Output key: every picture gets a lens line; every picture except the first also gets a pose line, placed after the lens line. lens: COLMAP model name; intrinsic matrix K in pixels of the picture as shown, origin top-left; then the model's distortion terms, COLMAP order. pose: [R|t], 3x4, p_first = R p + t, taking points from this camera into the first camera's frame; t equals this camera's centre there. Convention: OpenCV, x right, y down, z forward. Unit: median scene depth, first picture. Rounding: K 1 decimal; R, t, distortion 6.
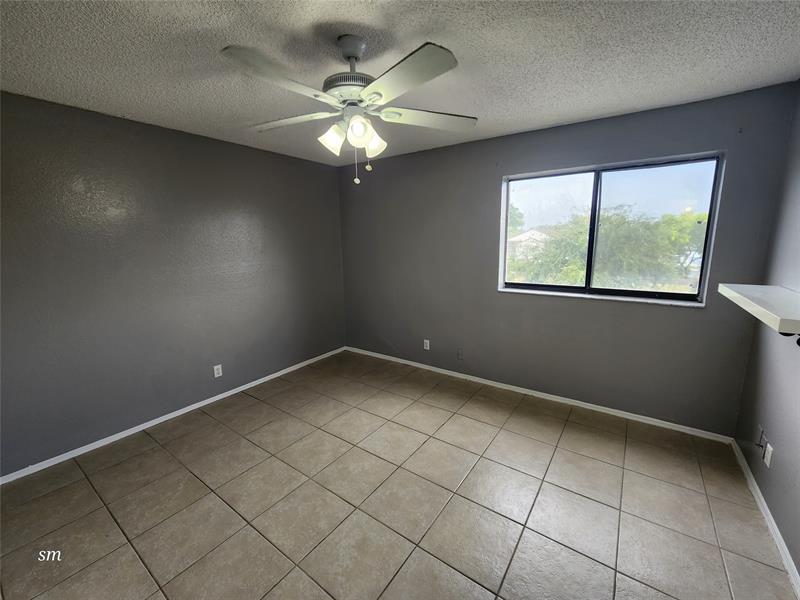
lens RADIAL K [[327.9, 0, 407.5], [0, 327.9, 299.5], [0, 0, 1]] dist [-0.003505, 0.001136]
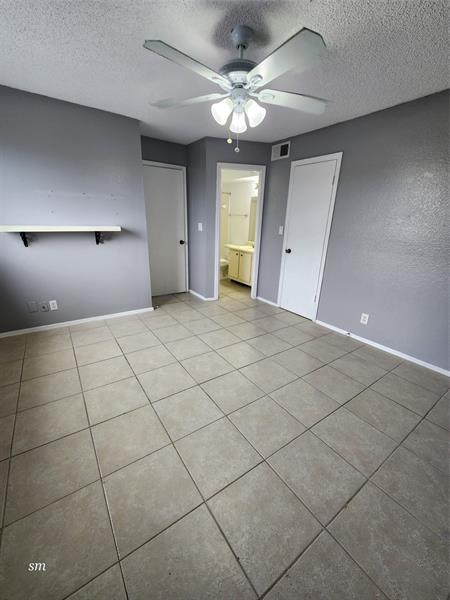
lens RADIAL K [[245.9, 0, 228.2], [0, 245.9, 299.6], [0, 0, 1]] dist [-0.003505, 0.001136]
pose [[-0.939708, -0.129055, 0.316692, -0.372807], [0.039466, 0.878946, 0.475286, -0.216320], [-0.339693, 0.459128, -0.820859, 1.517346]]
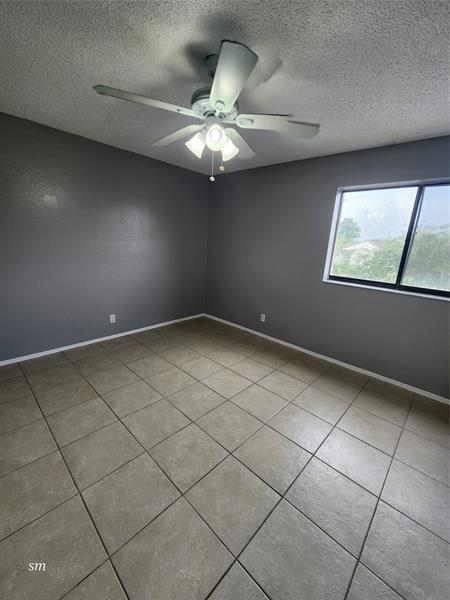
lens RADIAL K [[245.9, 0, 227.8], [0, 245.9, 305.6], [0, 0, 1]] dist [-0.003505, 0.001136]
pose [[0.987052, 0.107212, -0.119309, 0.052110], [-0.097677, 0.991743, 0.083095, 0.032235], [0.127232, -0.070366, 0.989374, 0.011261]]
